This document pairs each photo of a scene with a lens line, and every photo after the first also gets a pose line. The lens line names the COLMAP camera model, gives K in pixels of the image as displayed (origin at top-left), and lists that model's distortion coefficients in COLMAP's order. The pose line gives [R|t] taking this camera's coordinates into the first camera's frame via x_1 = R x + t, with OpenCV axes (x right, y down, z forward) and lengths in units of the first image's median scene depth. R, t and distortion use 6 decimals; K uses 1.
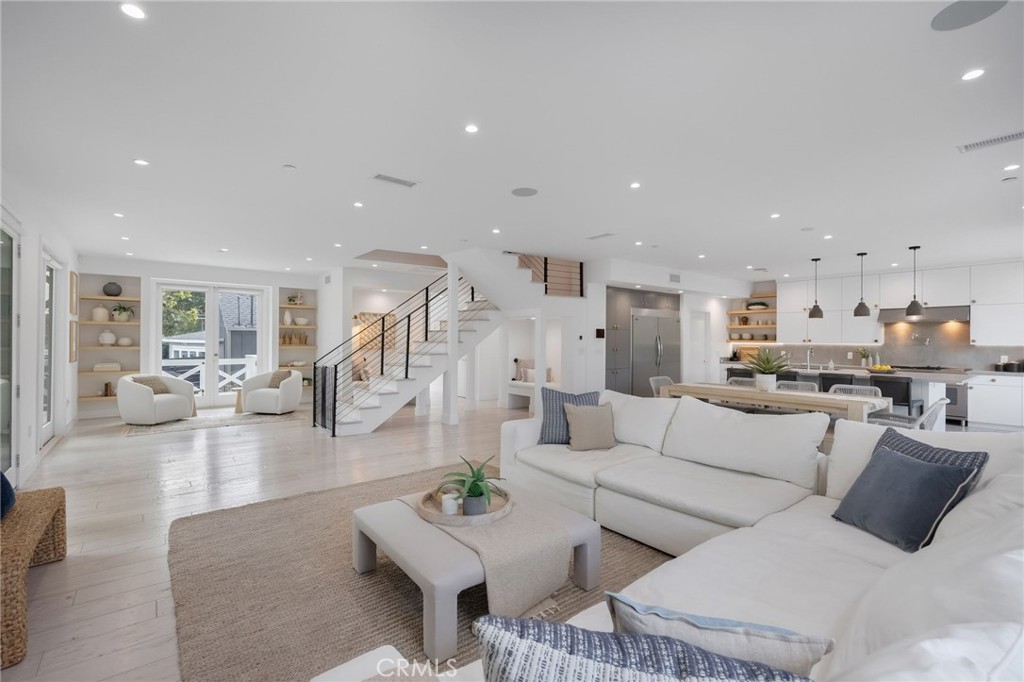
lens RADIAL K [[441.3, 0, 513.2], [0, 441.3, 336.8], [0, 0, 1]] dist [0.001439, -0.000096]
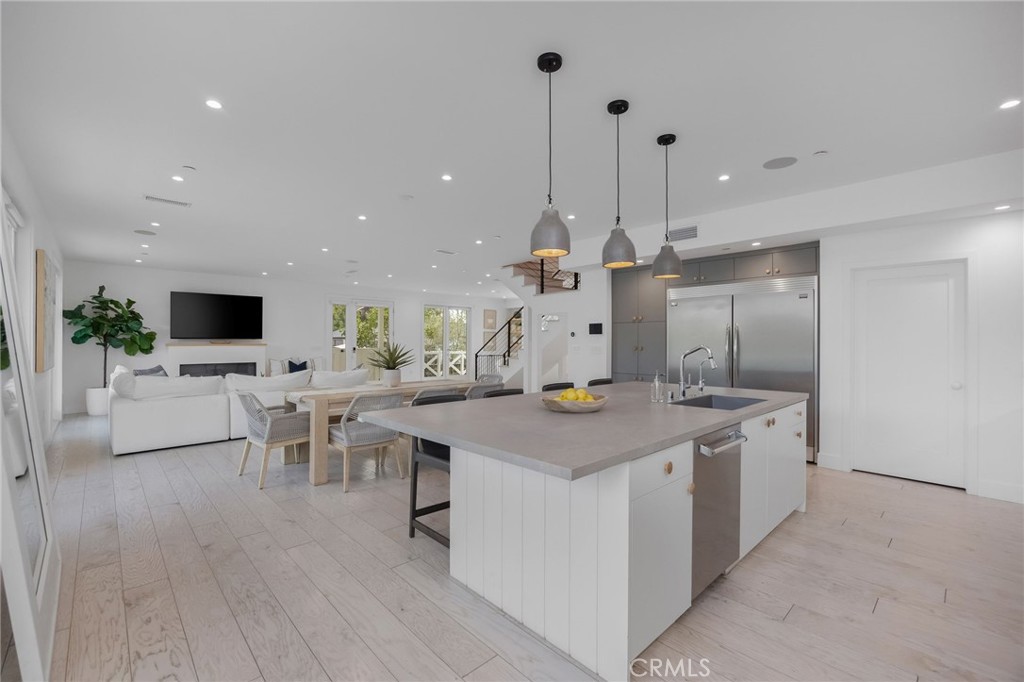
lens RADIAL K [[441.3, 0, 509.1], [0, 441.3, 339.1], [0, 0, 1]] dist [0.001439, -0.000096]
pose [[0.083629, -0.009476, -0.996452, 1.051230], [0.003944, 0.999950, -0.009179, 0.020891], [0.996489, -0.003162, 0.083662, 0.777251]]
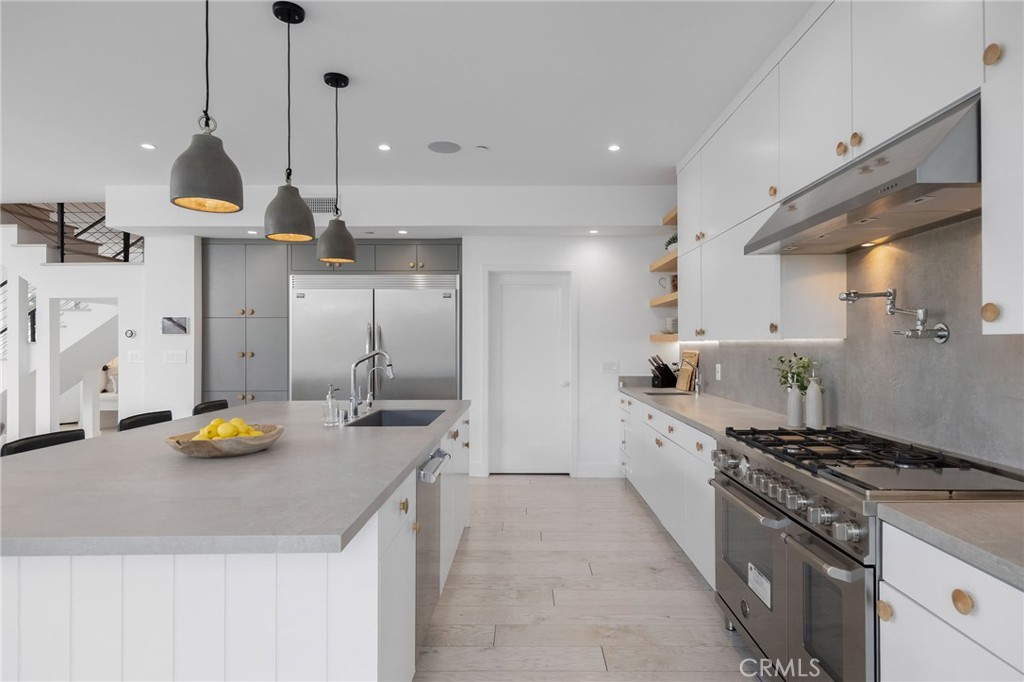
lens RADIAL K [[576.1, 0, 513.5], [0, 576.1, 341.5], [0, 0, 1]] dist [0.013593, -0.000790]
pose [[0.784526, -0.007896, -0.620046, 1.000605], [0.008201, 0.999964, -0.002358, 0.018928], [0.620042, -0.003235, 0.784562, 0.705877]]
